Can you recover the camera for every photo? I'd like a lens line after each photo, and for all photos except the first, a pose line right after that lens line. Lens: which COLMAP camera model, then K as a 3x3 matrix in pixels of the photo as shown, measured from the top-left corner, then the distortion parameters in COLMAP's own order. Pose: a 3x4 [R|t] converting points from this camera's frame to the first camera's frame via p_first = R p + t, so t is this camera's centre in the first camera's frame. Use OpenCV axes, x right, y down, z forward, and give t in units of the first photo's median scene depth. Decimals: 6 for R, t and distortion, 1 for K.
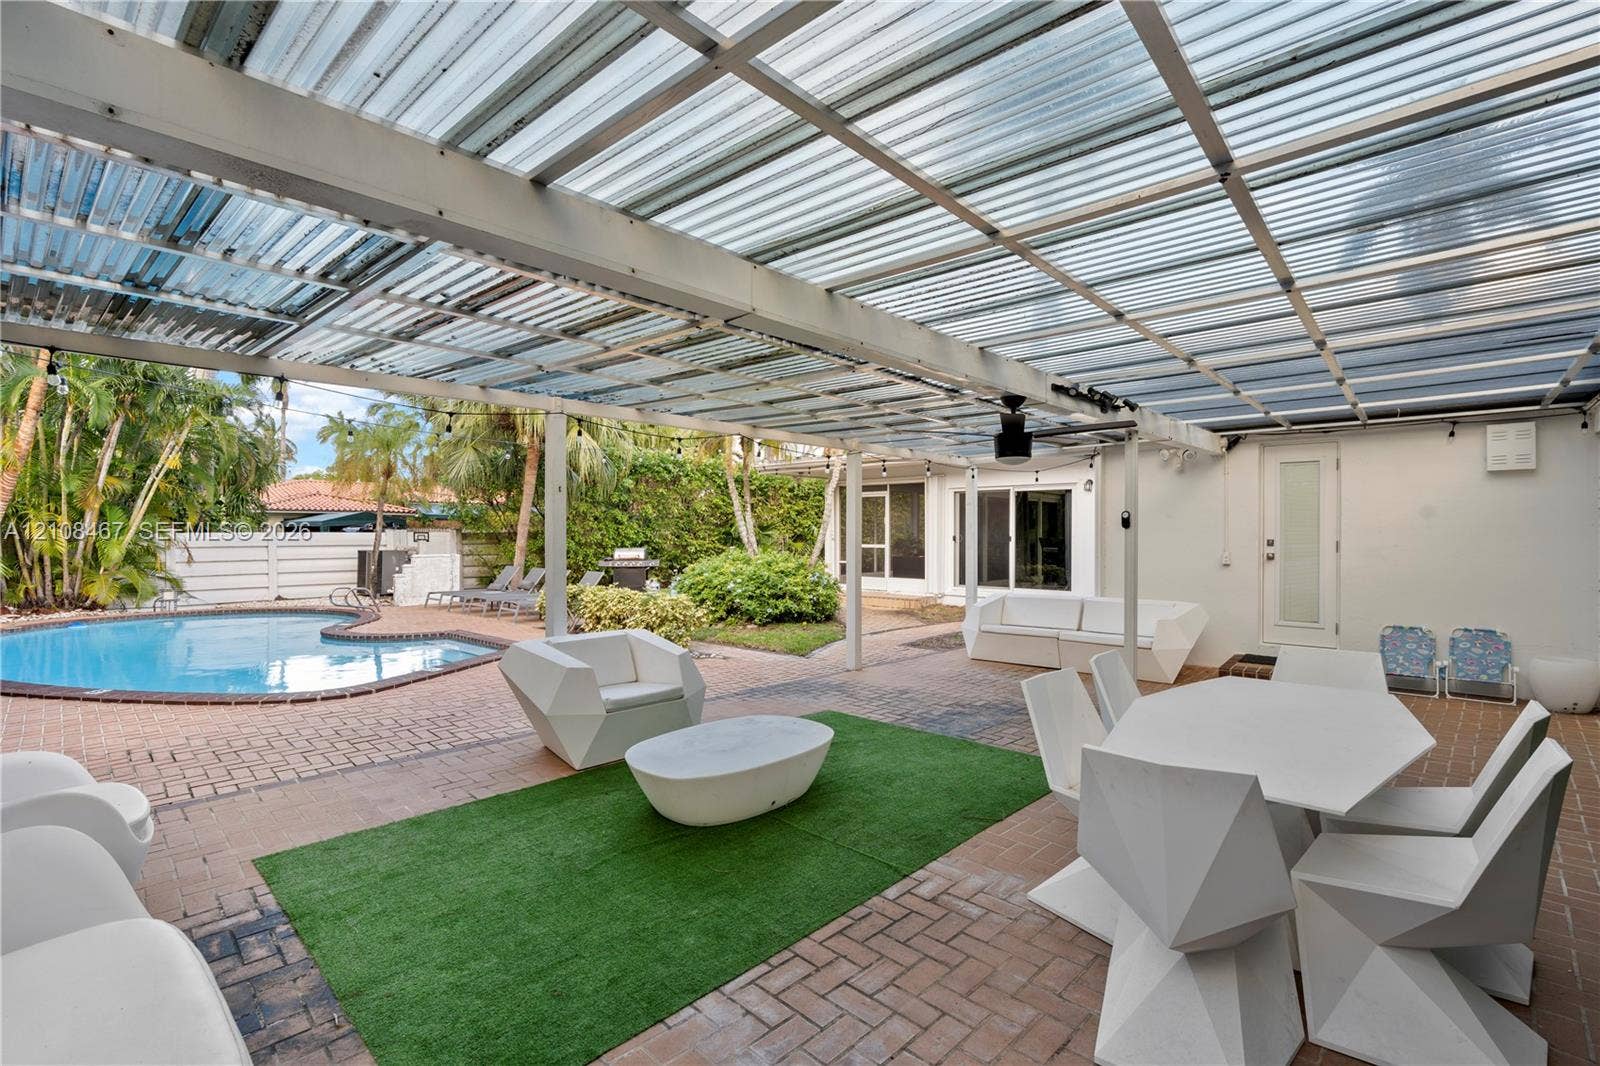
lens RADIAL K [[721.6, 0, 794.9], [0, 721.6, 534.1], [0, 0, 1]] dist [0.000533, 0.000066]
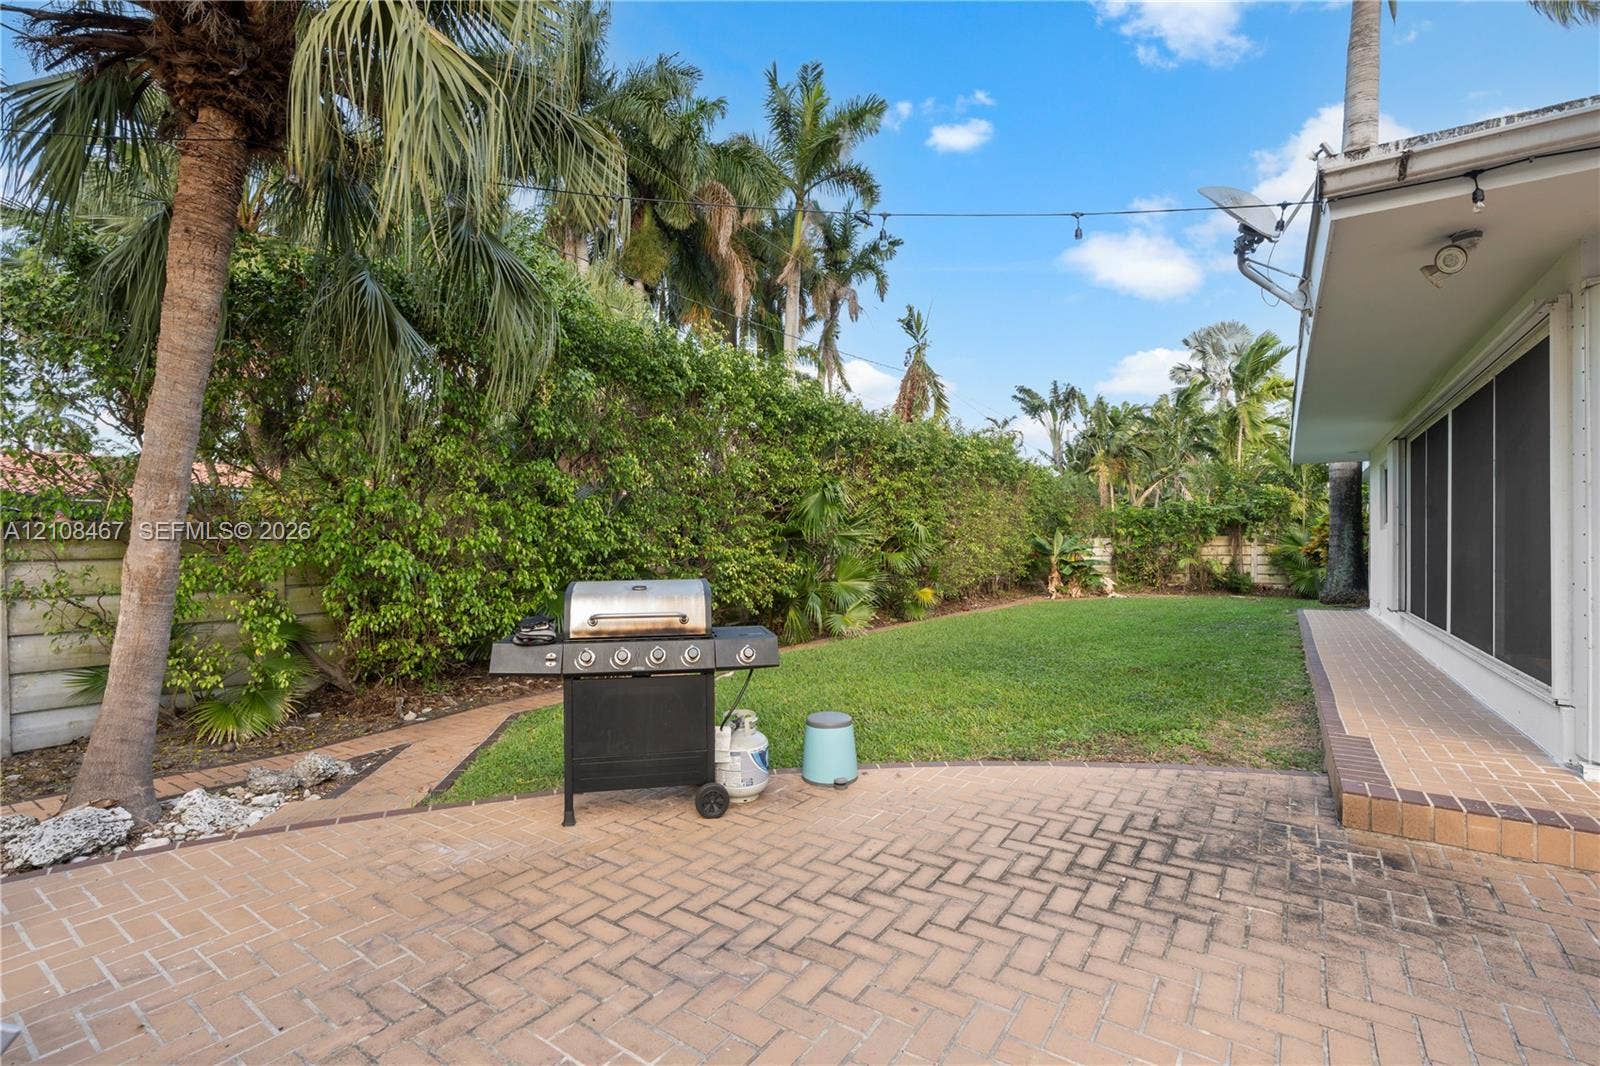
lens RADIAL K [[721.6, 0, 806.4], [0, 721.6, 536.1], [0, 0, 1]] dist [0.000533, 0.000066]
pose [[0.990385, -0.000948, 0.138336, -0.209973], [0.002280, 0.999953, -0.009469, 0.008350], [-0.138320, 0.009693, 0.990340, 0.780459]]
